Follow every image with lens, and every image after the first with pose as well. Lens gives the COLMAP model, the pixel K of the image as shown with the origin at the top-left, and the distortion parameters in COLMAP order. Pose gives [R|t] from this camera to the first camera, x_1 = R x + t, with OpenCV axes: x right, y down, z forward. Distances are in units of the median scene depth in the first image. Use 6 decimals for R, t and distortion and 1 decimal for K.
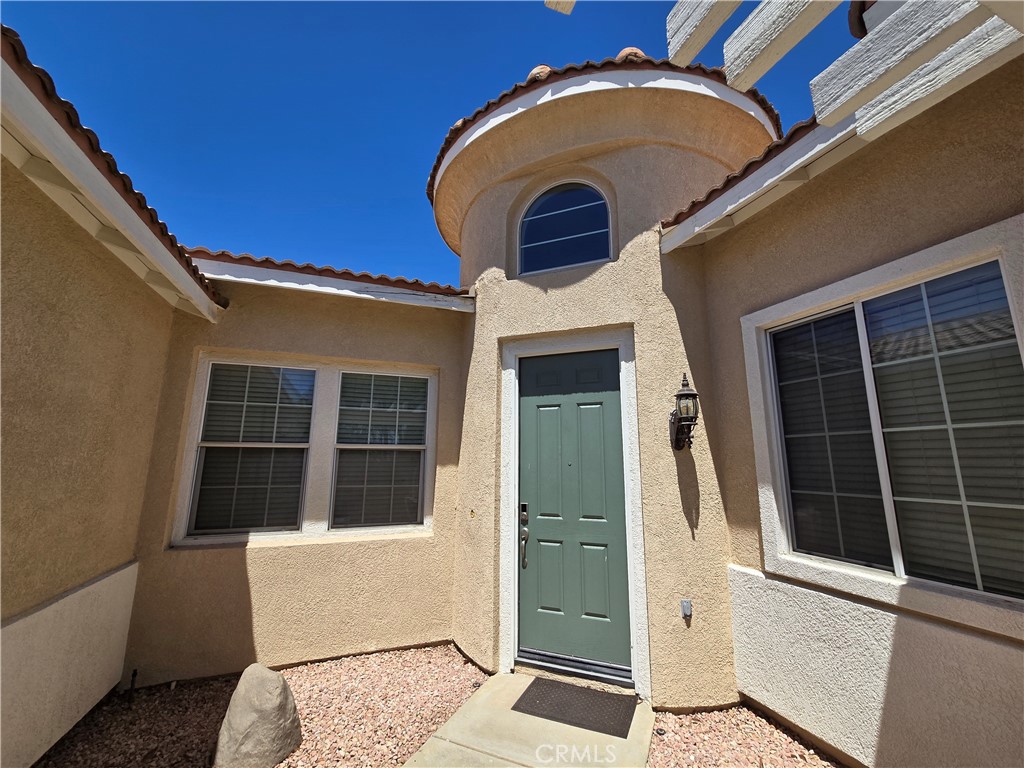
lens RADIAL K [[412.3, 0, 513.8], [0, 412.3, 383.6], [0, 0, 1]] dist [0.002550, 0.000041]
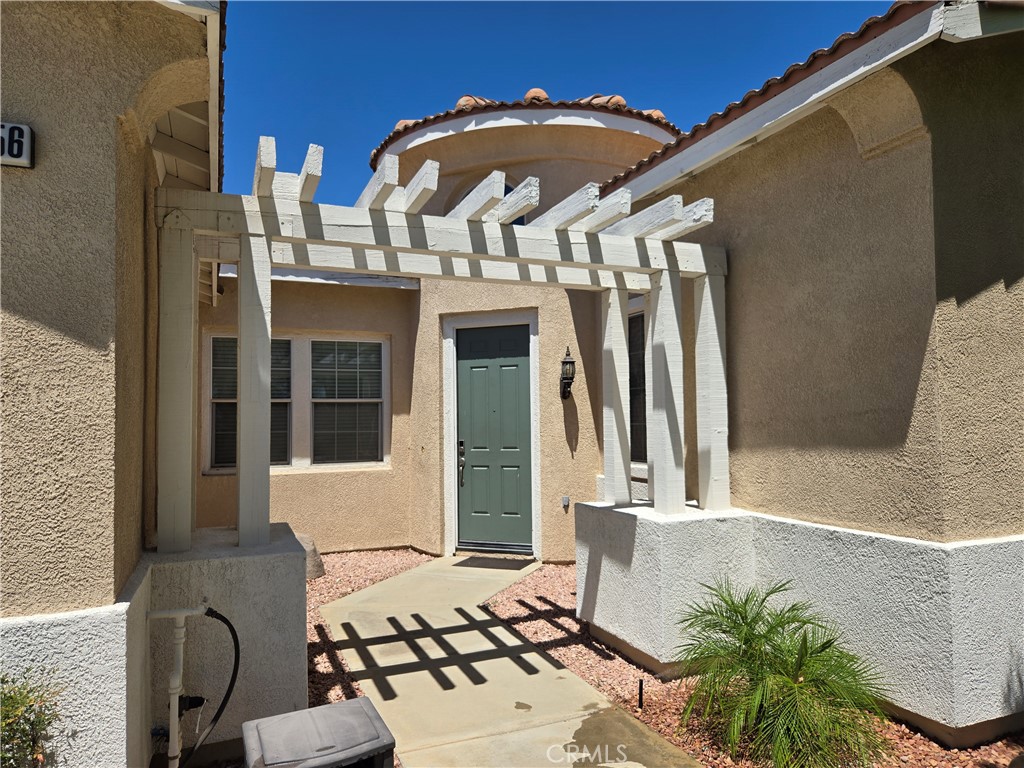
lens RADIAL K [[697.6, 0, 510.7], [0, 697.6, 386.0], [0, 0, 1]] dist [0.061670, -0.033061]
pose [[0.999300, -0.016862, 0.033384, 0.111239], [0.012034, 0.990094, 0.139889, -0.197450], [-0.035412, -0.139389, 0.989604, -1.213632]]
